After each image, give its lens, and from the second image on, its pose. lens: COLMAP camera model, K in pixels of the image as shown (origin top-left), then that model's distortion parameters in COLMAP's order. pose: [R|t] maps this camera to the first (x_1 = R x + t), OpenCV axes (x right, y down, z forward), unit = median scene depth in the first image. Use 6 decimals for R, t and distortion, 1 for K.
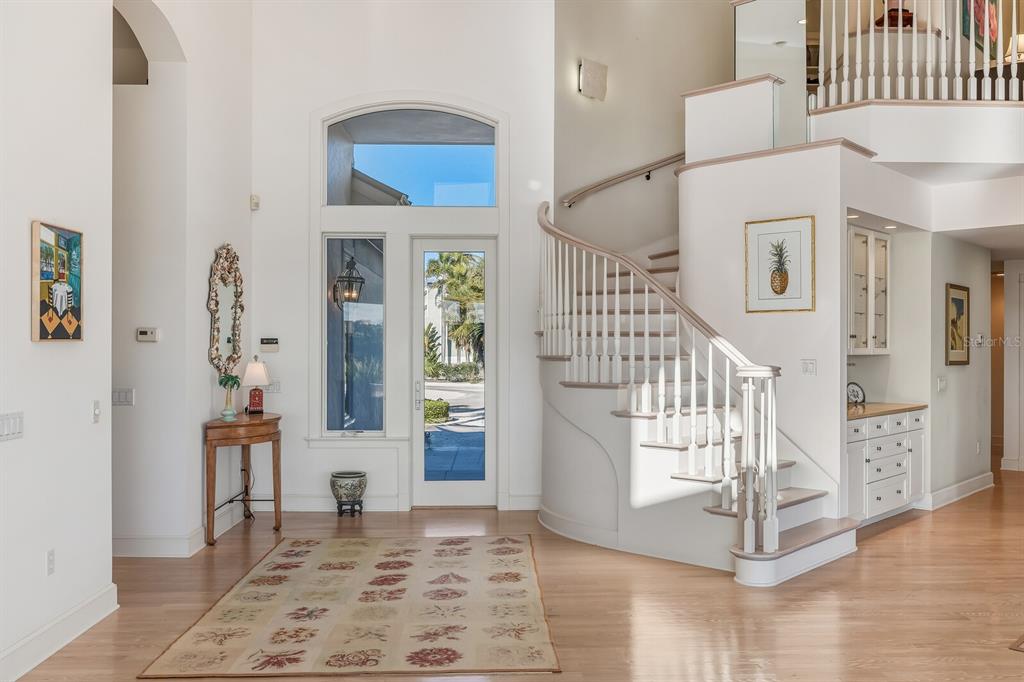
lens RADIAL K [[869.8, 0, 512.0], [0, 869.8, 341.0], [0, 0, 1]] dist [-0.002758, -0.003065]
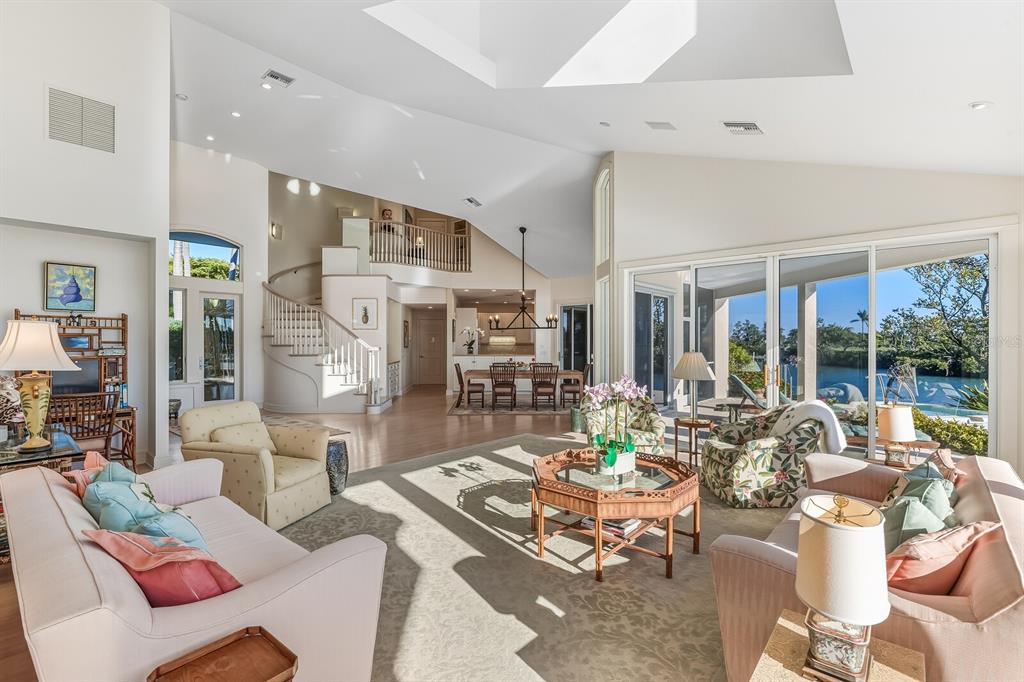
lens RADIAL K [[457.5, 0, 512.0], [0, 457.5, 341.0], [0, 0, 1]] dist [-0.007085, -0.000242]
pose [[0.682764, 0.001446, 0.730637, -0.475846], [-0.003859, 0.999991, 0.001626, 0.000980], [-0.730628, -0.003930, 0.682764, -0.421105]]
